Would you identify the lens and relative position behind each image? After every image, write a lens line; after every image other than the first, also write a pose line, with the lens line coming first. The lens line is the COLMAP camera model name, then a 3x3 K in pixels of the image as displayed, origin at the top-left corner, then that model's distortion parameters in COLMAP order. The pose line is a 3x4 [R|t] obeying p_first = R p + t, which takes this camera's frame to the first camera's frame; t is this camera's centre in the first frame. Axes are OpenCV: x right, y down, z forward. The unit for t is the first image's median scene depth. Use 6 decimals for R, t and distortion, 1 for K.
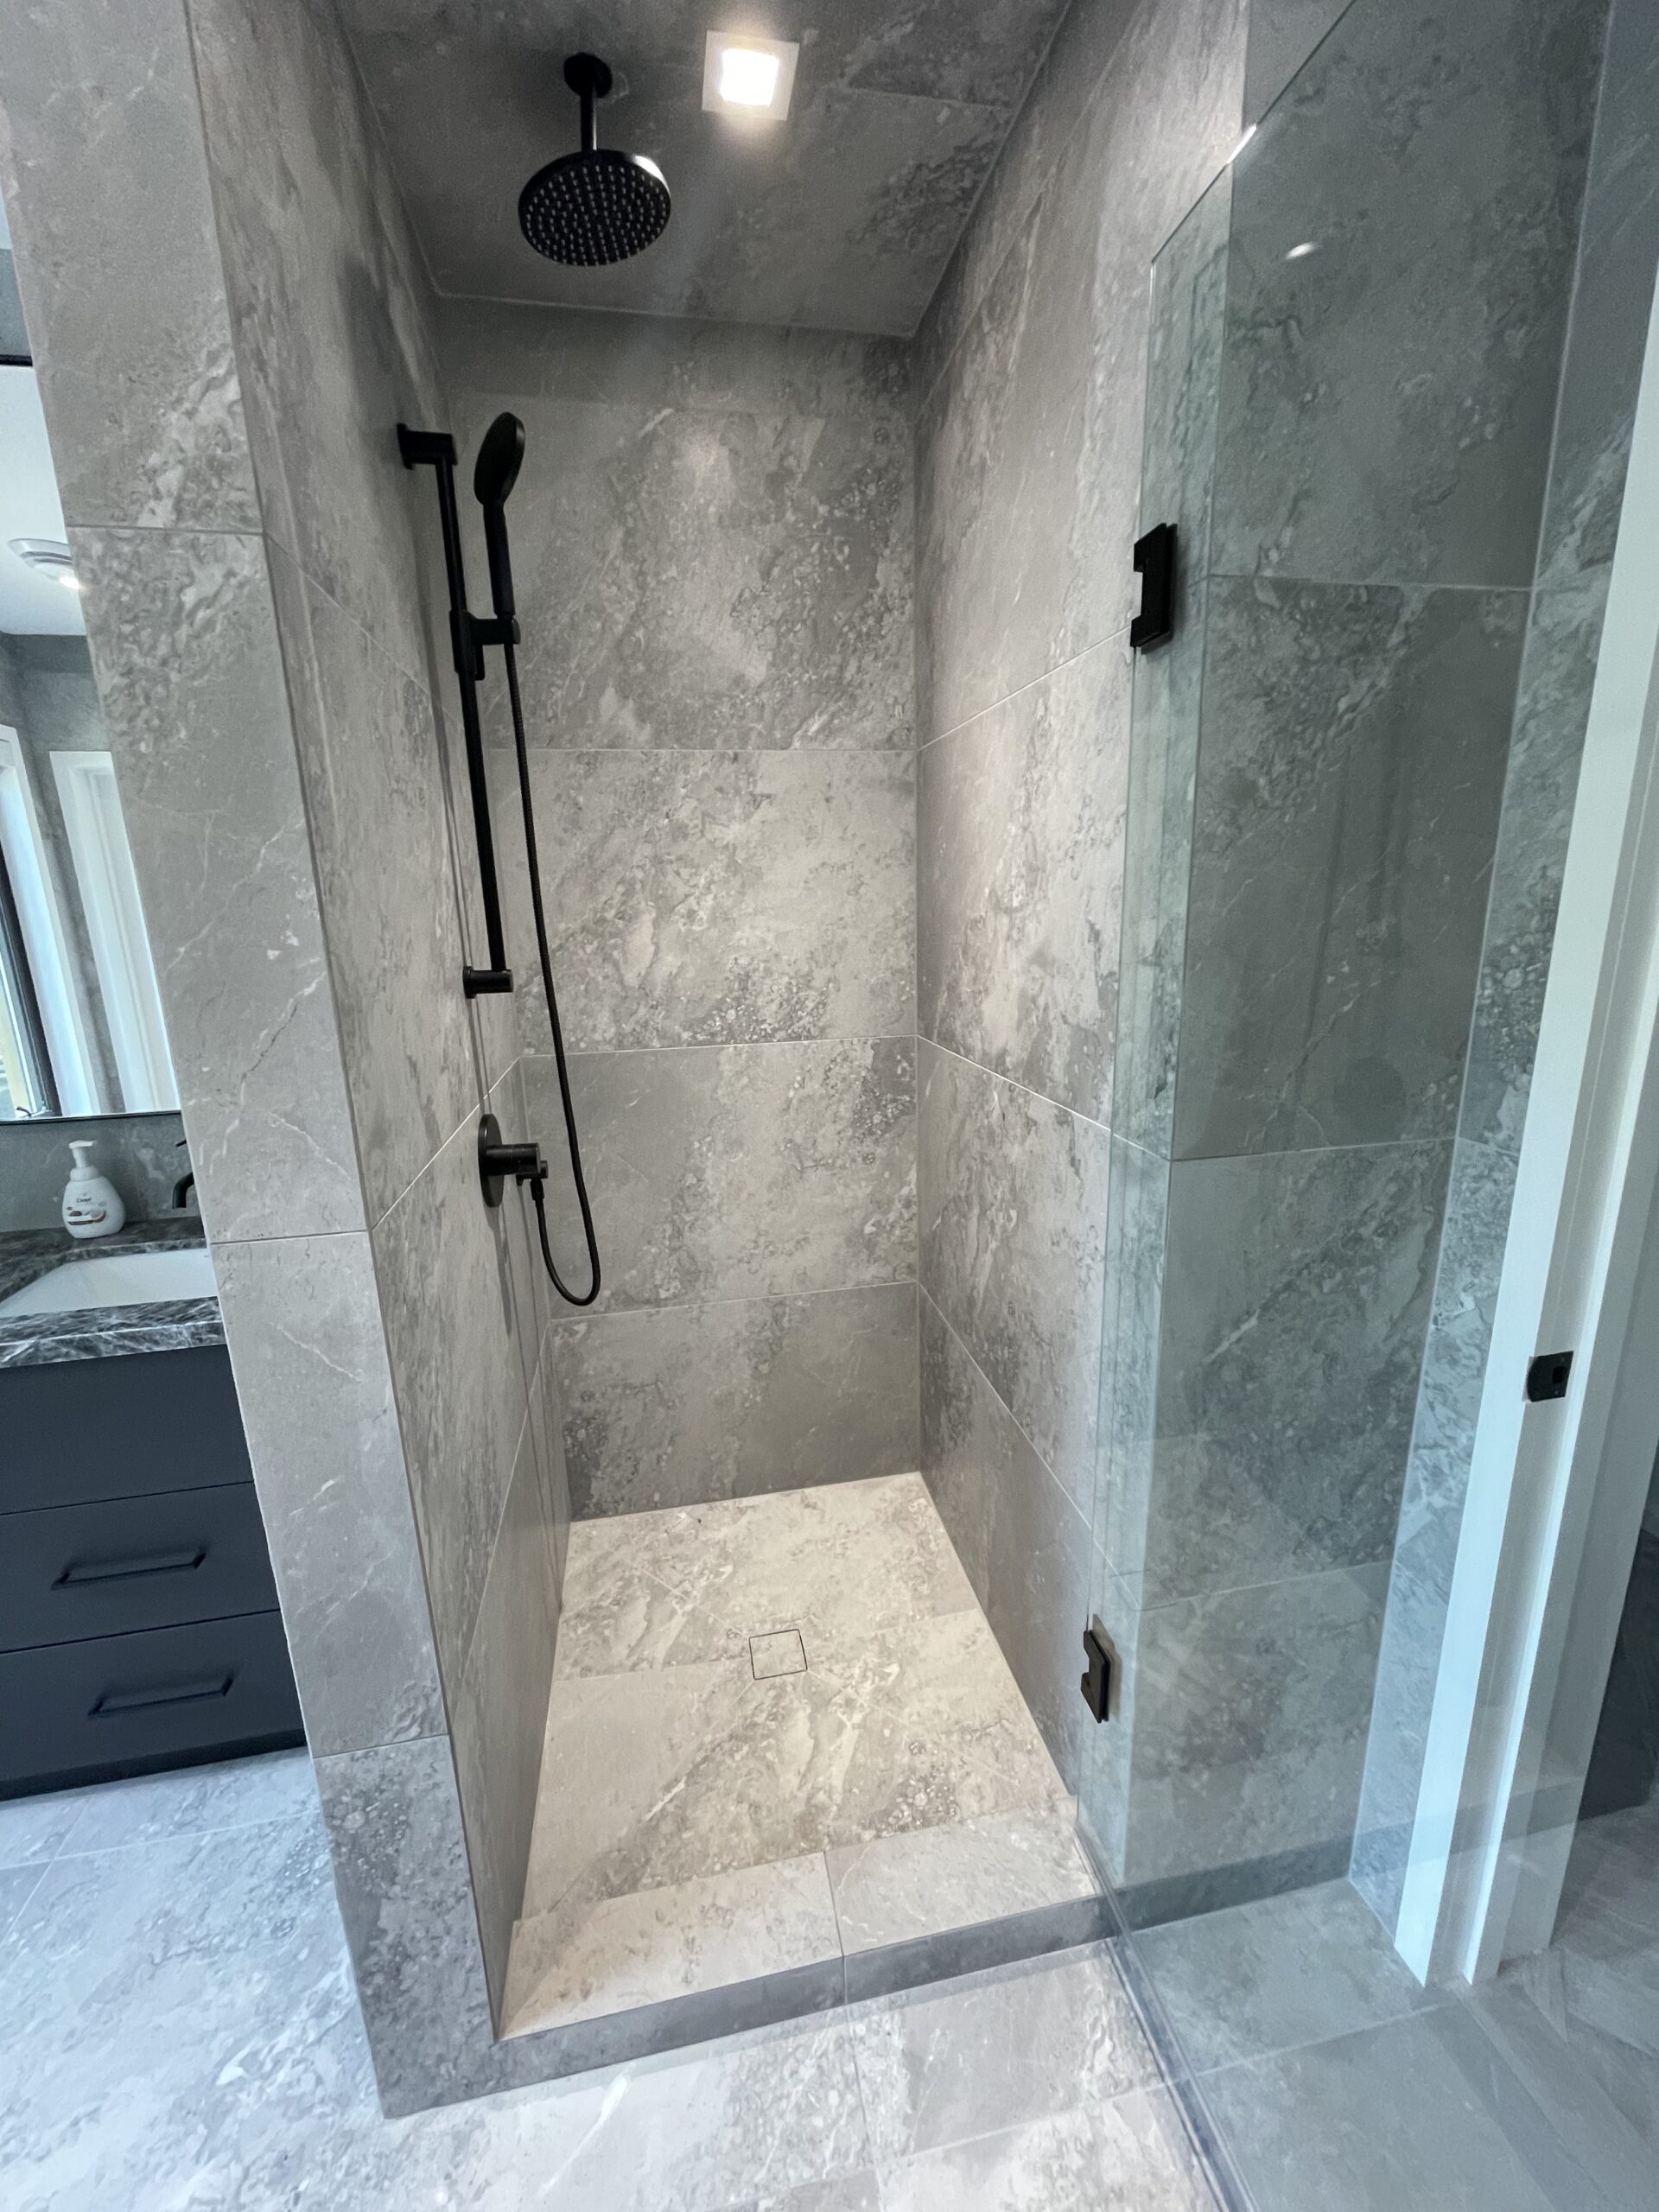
lens RADIAL K [[887.7, 0, 830.2], [0, 887.7, 1107.5], [0, 0, 1]] dist [-0.002220, 0.000263]
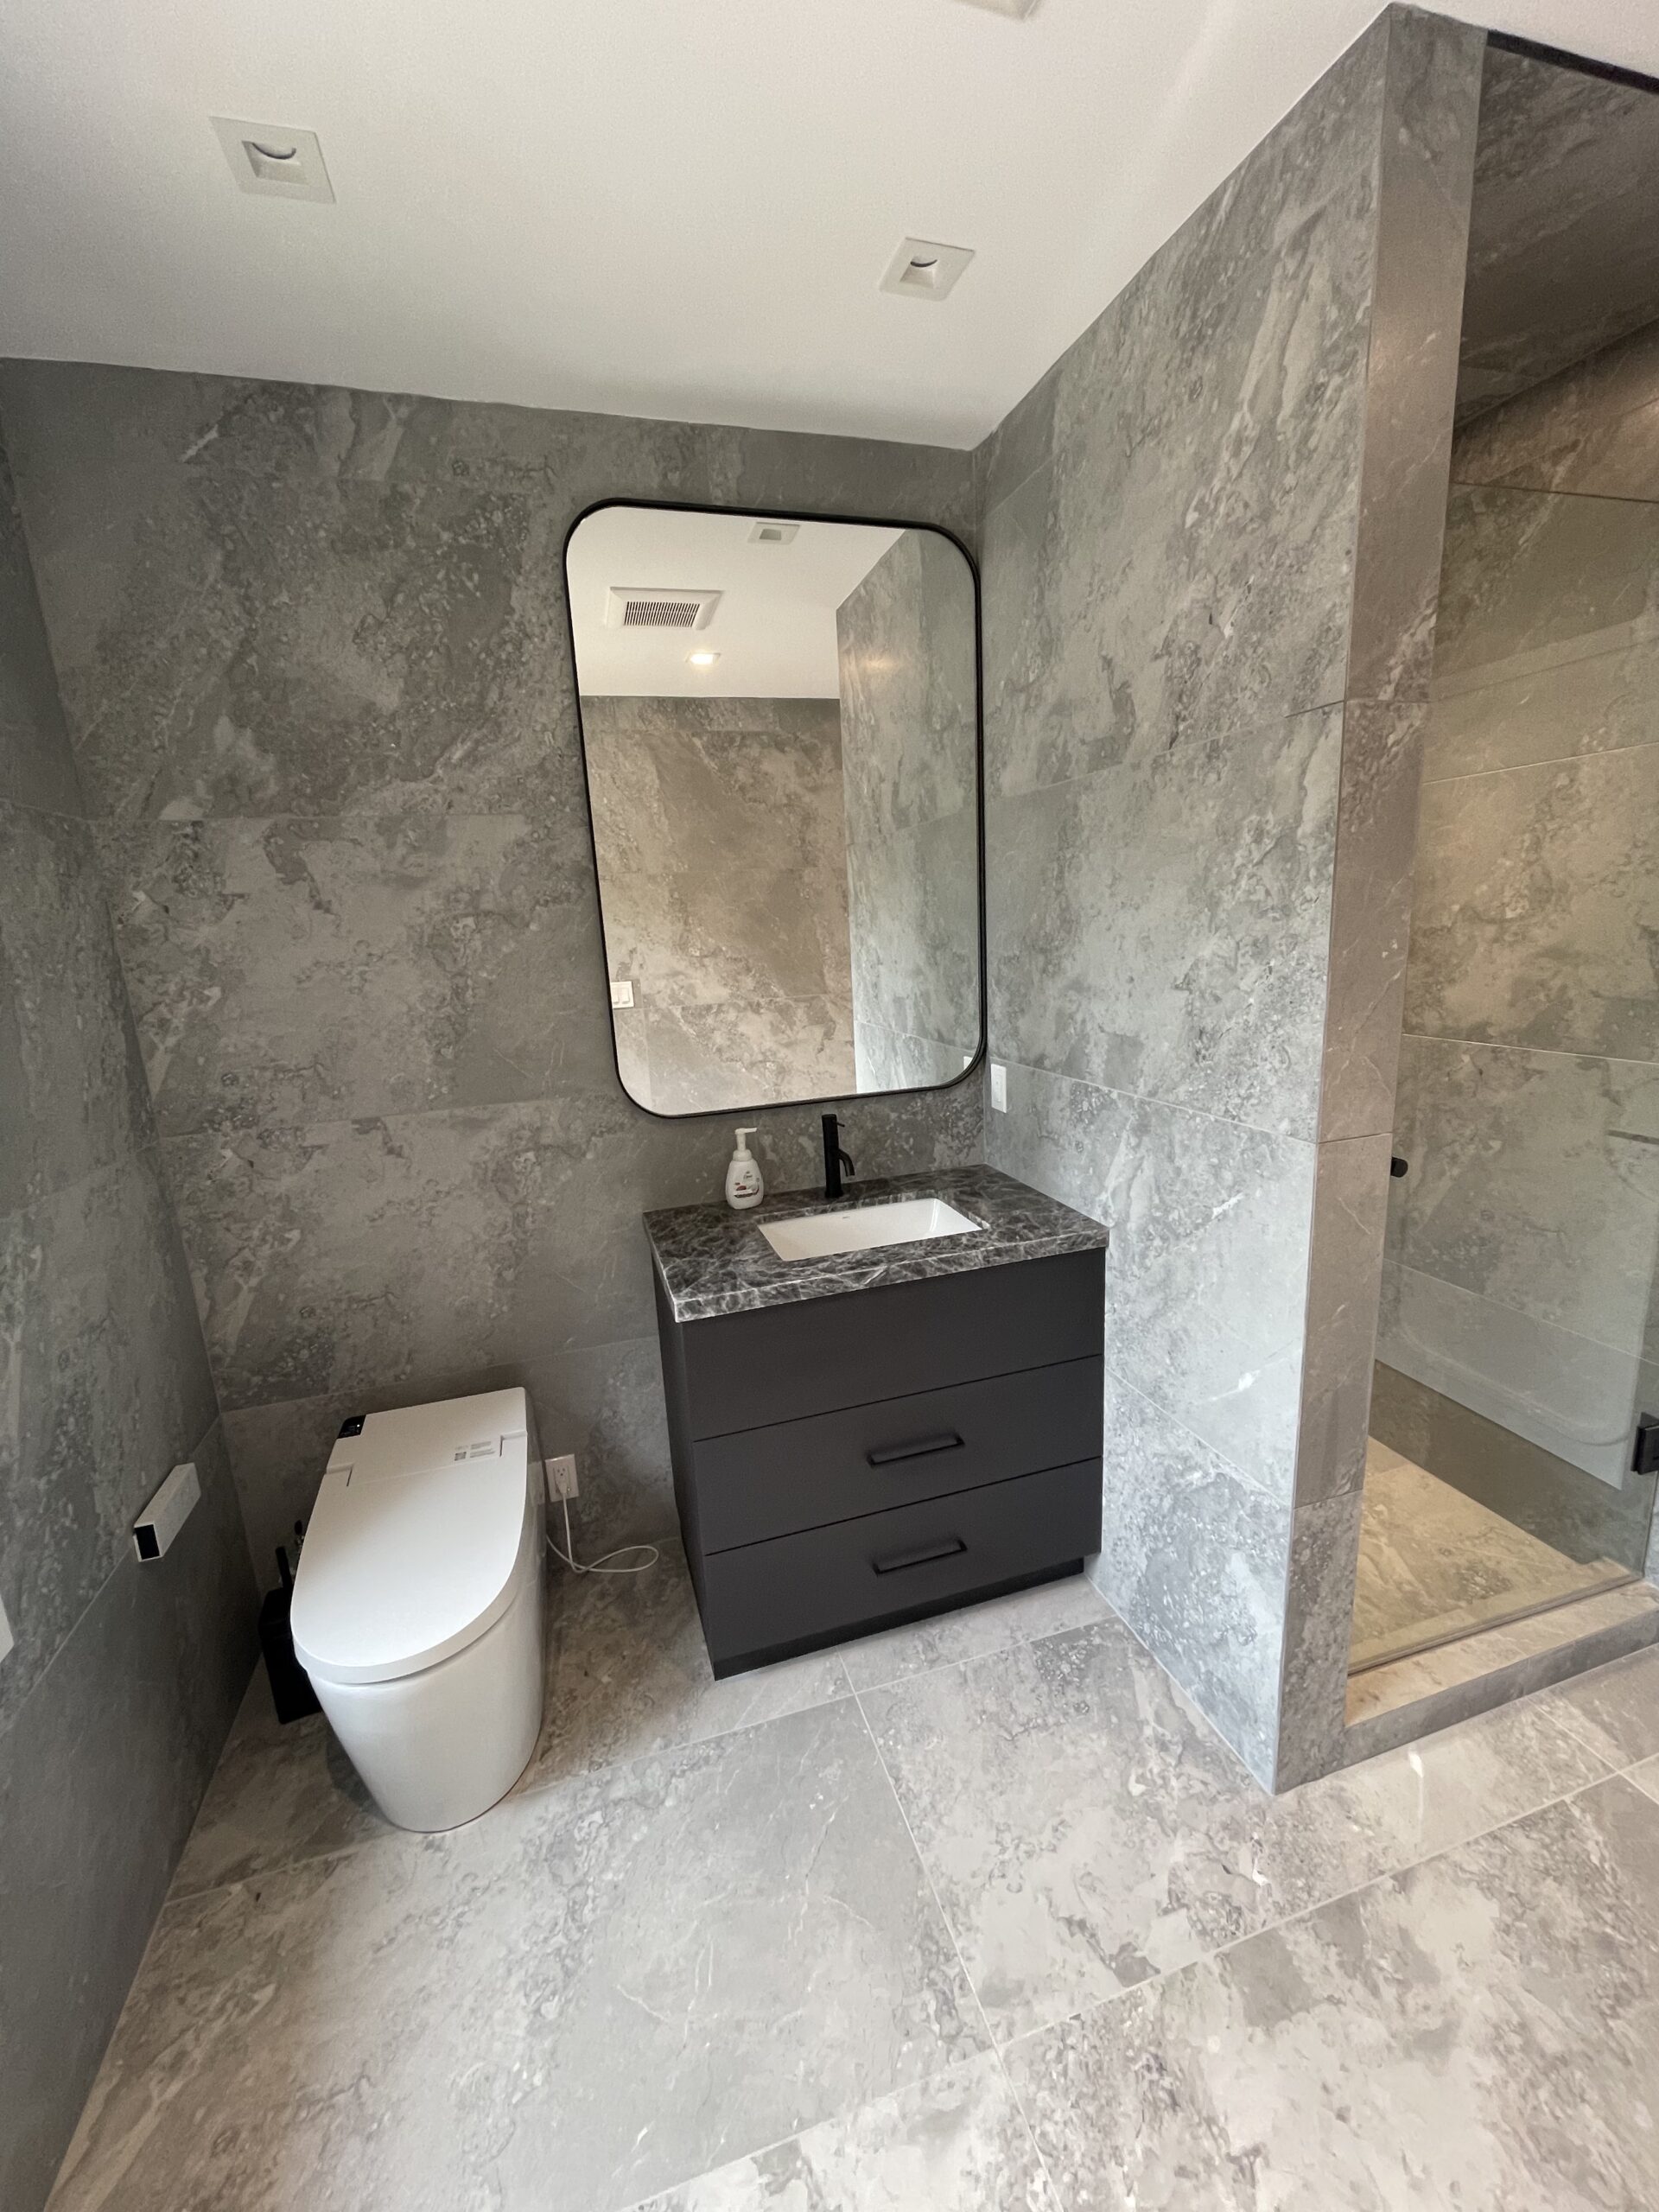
lens RADIAL K [[887.7, 0, 831.1], [0, 887.7, 1108.9], [0, 0, 1]] dist [-0.002220, 0.000263]
pose [[0.994038, -0.047014, 0.098376, -1.064360], [0.049490, 0.998512, -0.022884, 0.054954], [-0.097154, 0.027617, 0.994886, -0.288185]]
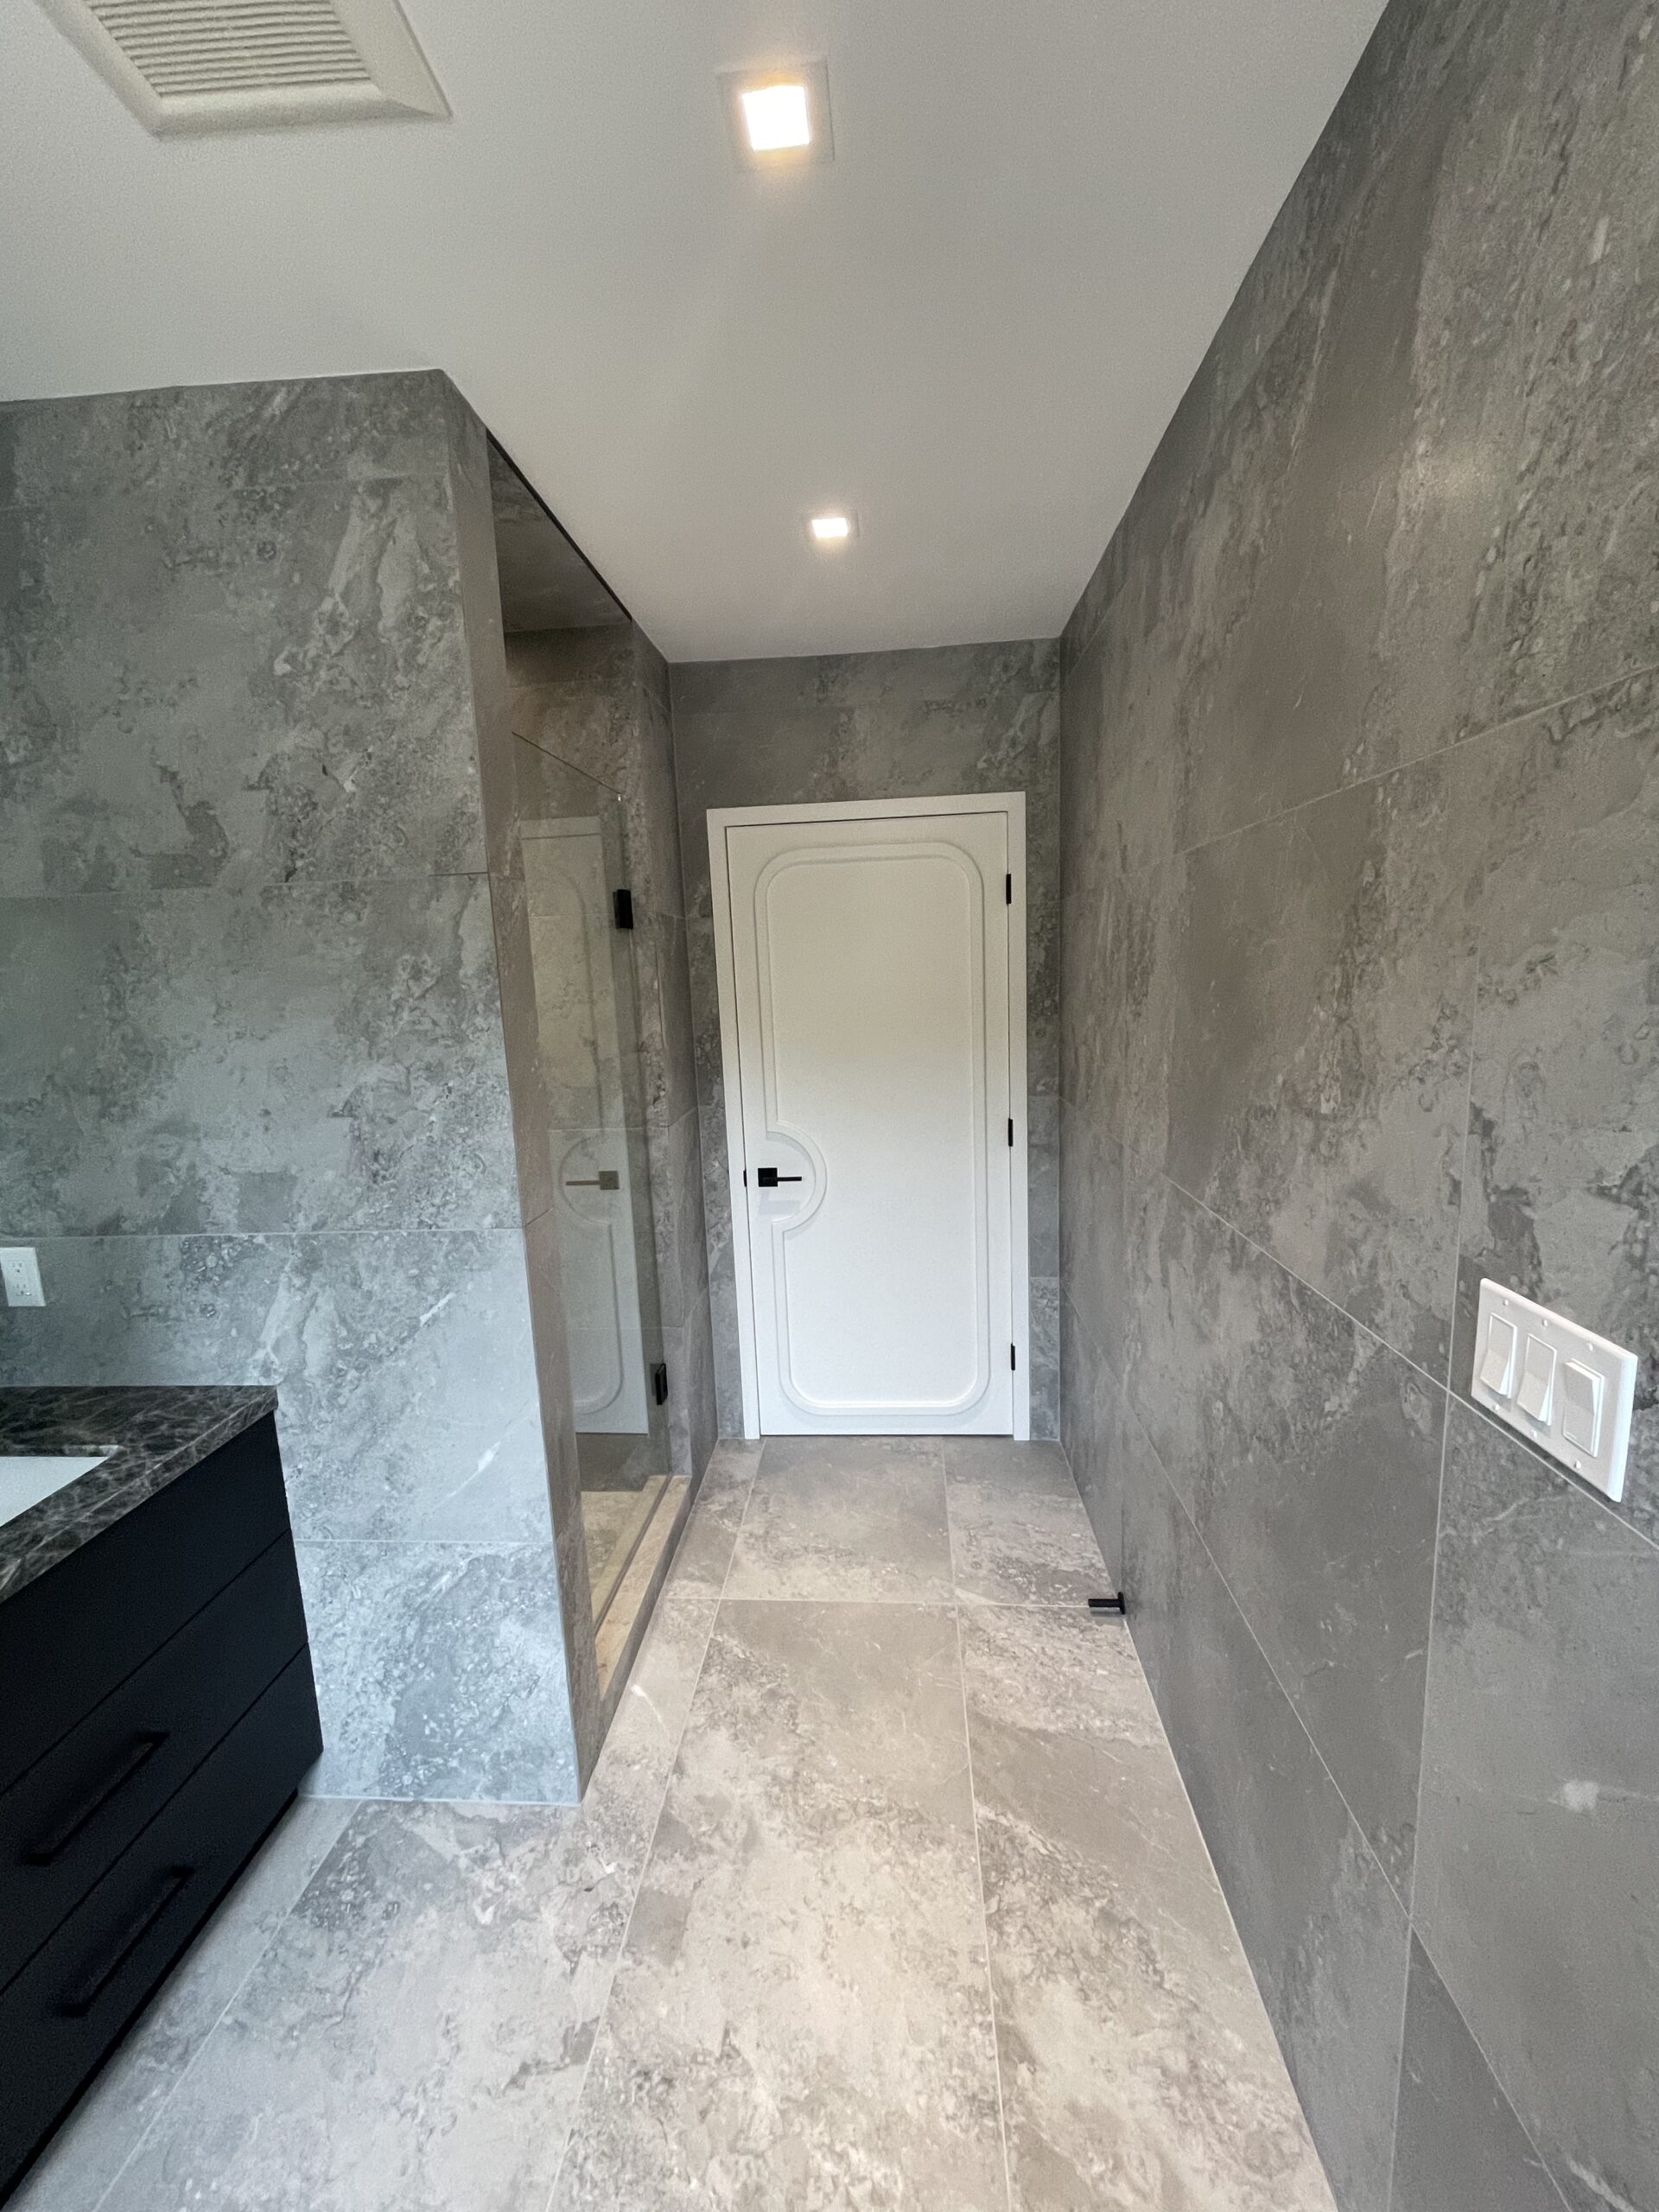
lens RADIAL K [[887.7, 0, 823.9], [0, 887.7, 1110.4], [0, 0, 1]] dist [-0.002220, 0.000263]
pose [[0.272458, -0.135685, 0.952552, -1.424430], [0.255163, 0.964749, 0.064438, -0.025428], [-0.927717, 0.225499, 0.297475, -0.121028]]
